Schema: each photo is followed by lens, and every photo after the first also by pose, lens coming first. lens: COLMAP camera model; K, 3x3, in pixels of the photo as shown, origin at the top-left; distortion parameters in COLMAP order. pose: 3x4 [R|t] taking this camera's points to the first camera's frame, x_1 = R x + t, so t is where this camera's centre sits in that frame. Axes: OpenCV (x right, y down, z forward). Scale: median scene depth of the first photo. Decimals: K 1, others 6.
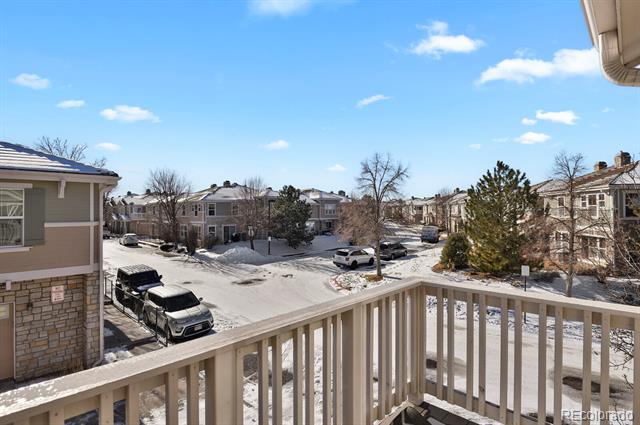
lens RADIAL K [[319.8, 0, 322.0], [0, 319.8, 213.6], [0, 0, 1]] dist [-0.023691, -0.000877]
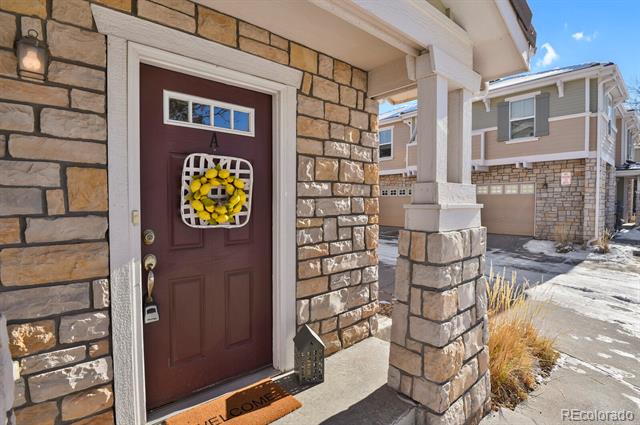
lens RADIAL K [[319.8, 0, 322.0], [0, 319.8, 213.6], [0, 0, 1]] dist [-0.023691, -0.000877]
pose [[-0.084317, 0.037953, -0.995716, 0.490270], [0.005167, 0.999278, 0.037651, 0.343966], [0.996426, -0.001971, -0.084452, 0.143758]]
